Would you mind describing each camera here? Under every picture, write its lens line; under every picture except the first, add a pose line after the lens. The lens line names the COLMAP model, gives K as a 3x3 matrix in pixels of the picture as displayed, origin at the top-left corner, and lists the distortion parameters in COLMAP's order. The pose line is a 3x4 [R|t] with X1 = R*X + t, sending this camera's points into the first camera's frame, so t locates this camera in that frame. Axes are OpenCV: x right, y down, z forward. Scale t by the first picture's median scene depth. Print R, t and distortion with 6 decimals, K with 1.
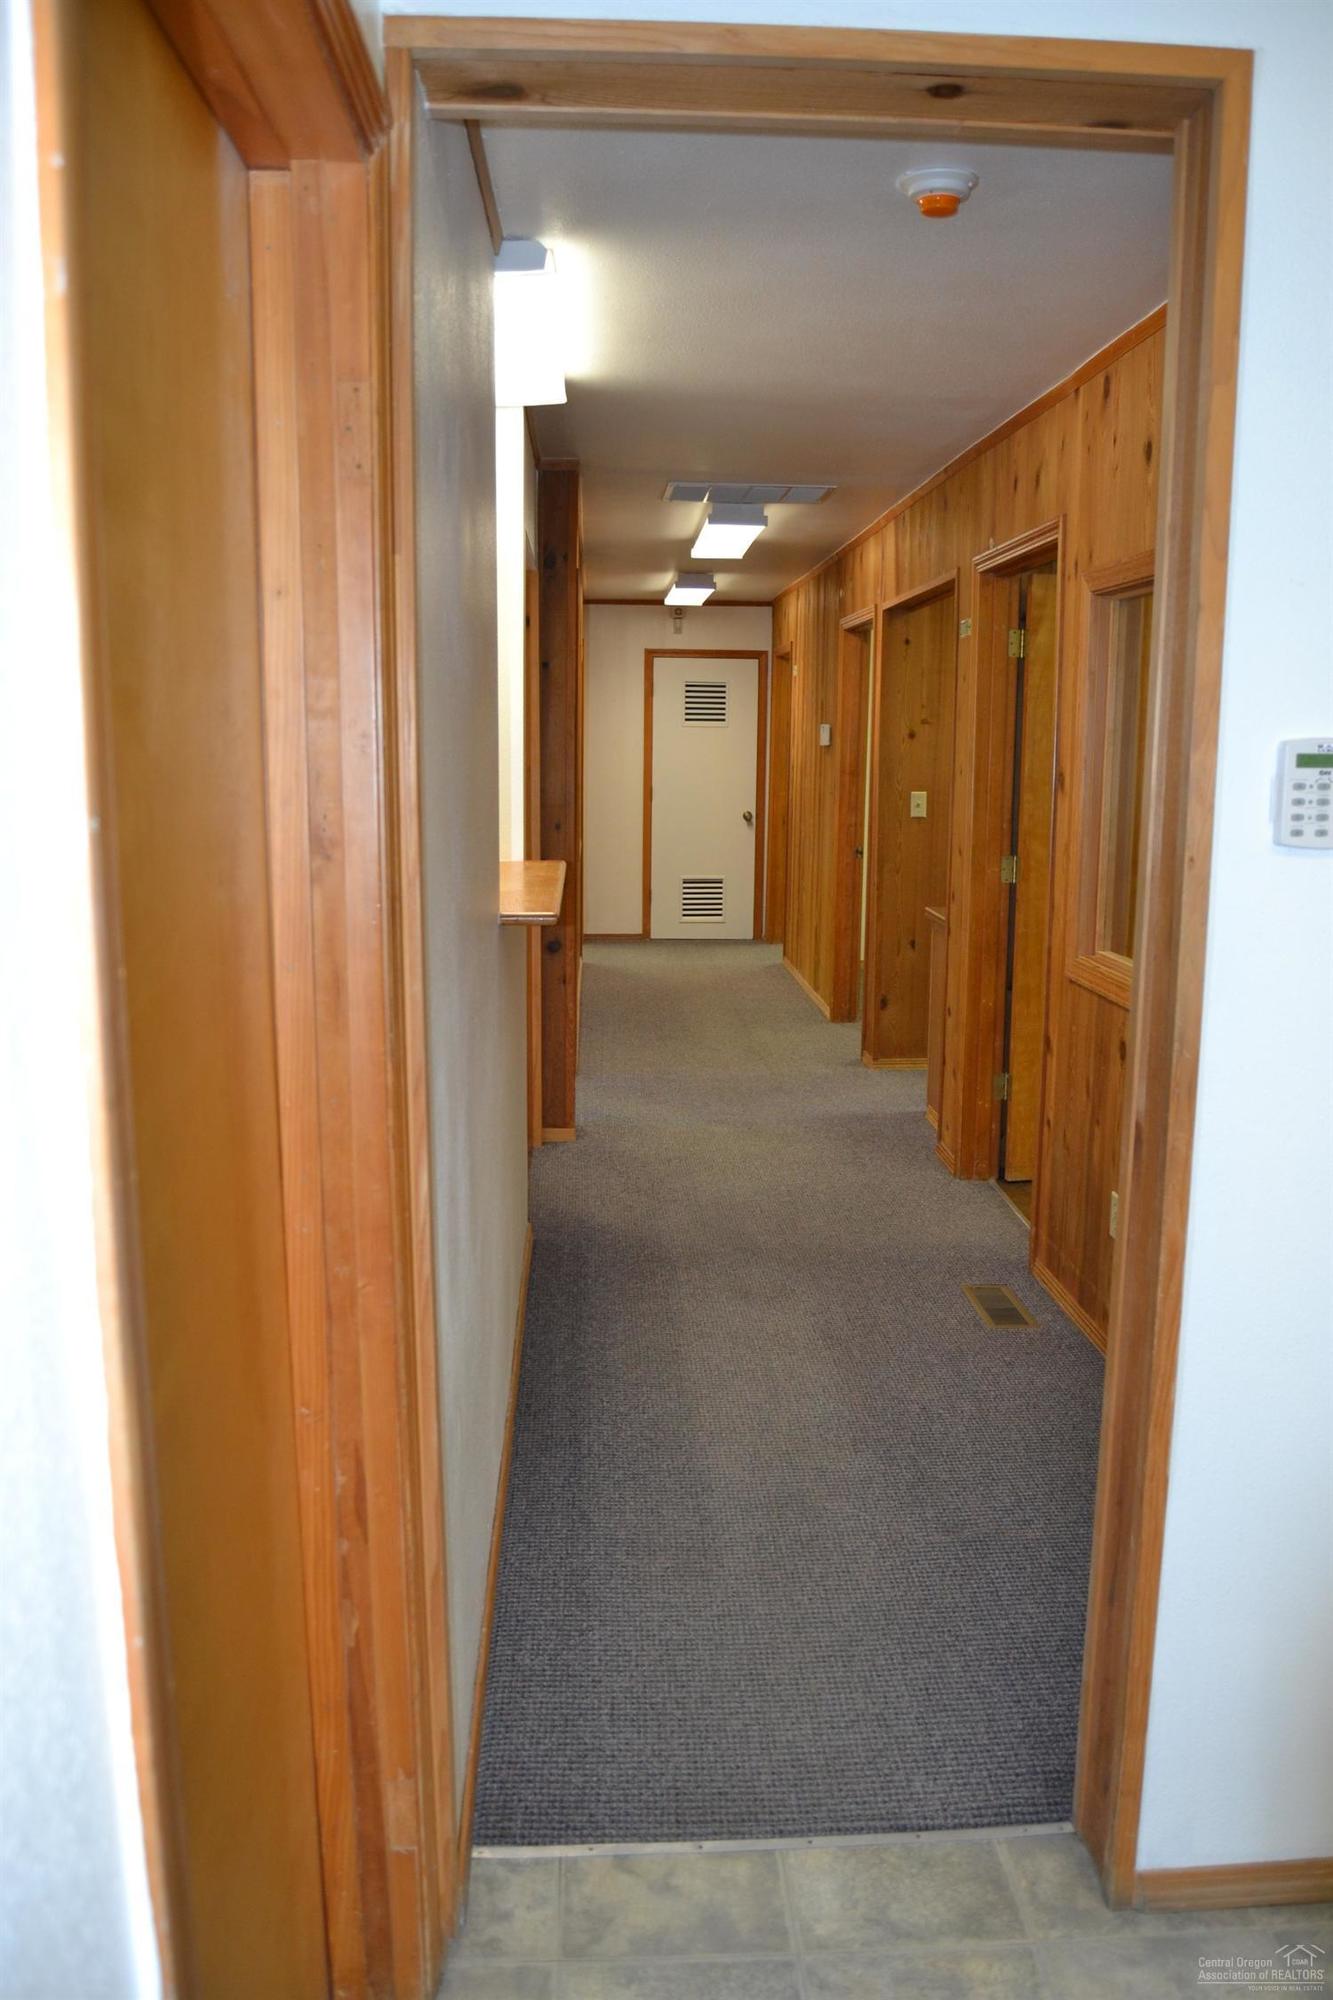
lens RADIAL K [[1587.4, 0, 675.1], [0, 1587.4, 1011.2], [0, 0, 1]] dist [-0.089535, 0.008491]
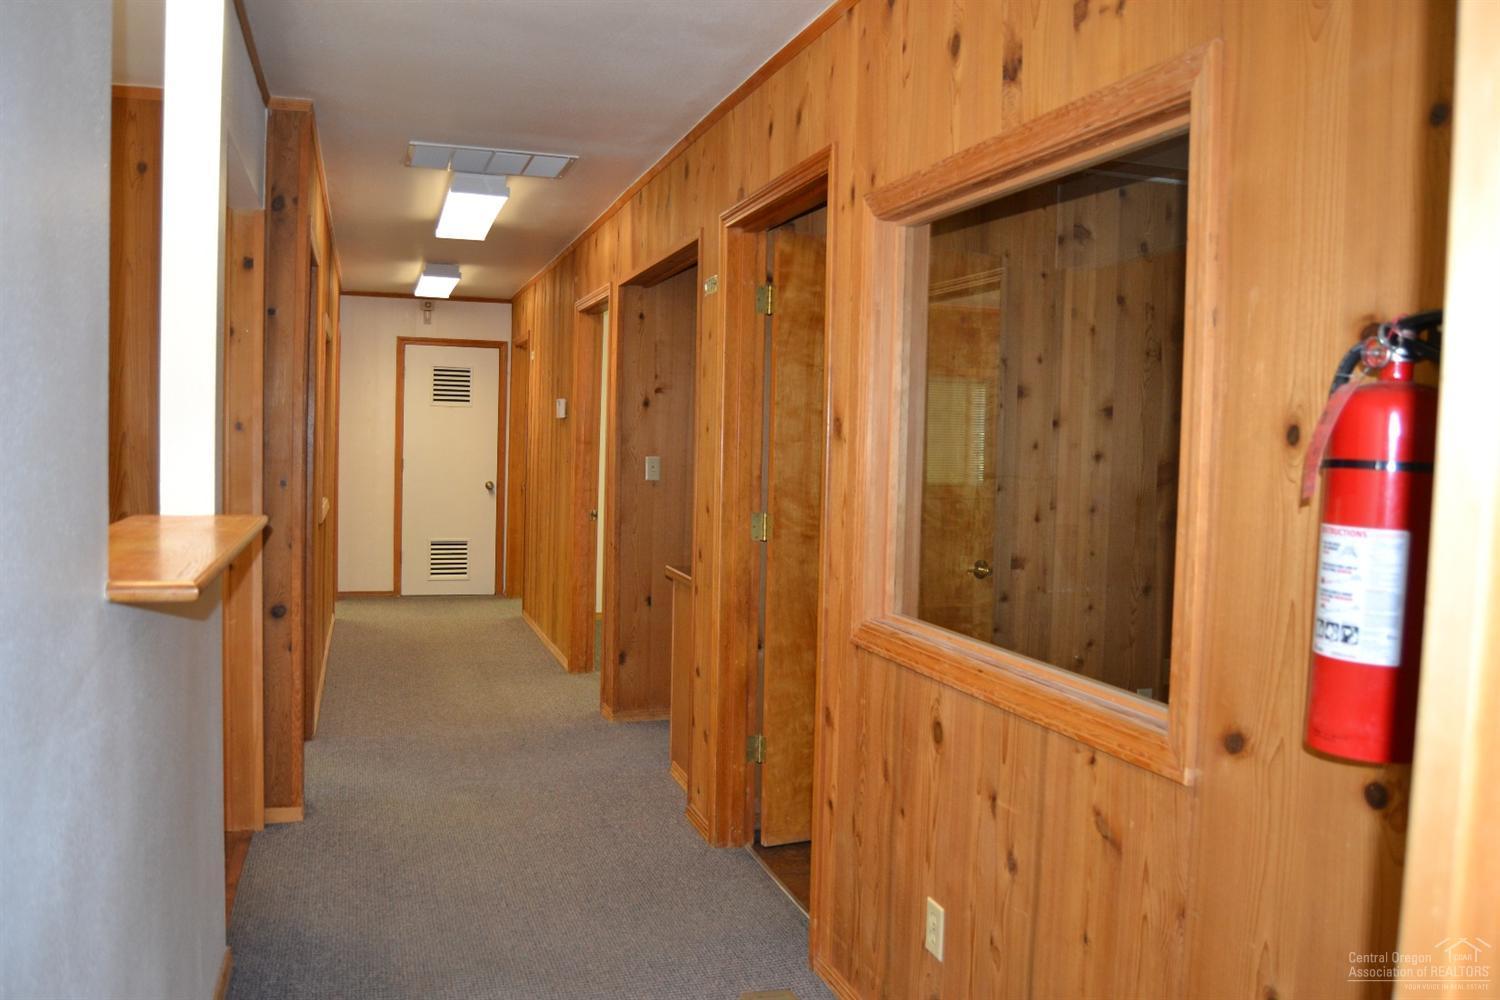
lens RADIAL K [[1190.5, 0, 761.7], [0, 1190.5, 504.9], [0, 0, 1]] dist [-0.089535, 0.008491]
pose [[0.963804, 0.002539, 0.266599, 0.011240], [0.028049, 0.993440, -0.110864, -0.015391], [-0.265131, 0.114329, 0.957410, 0.211037]]
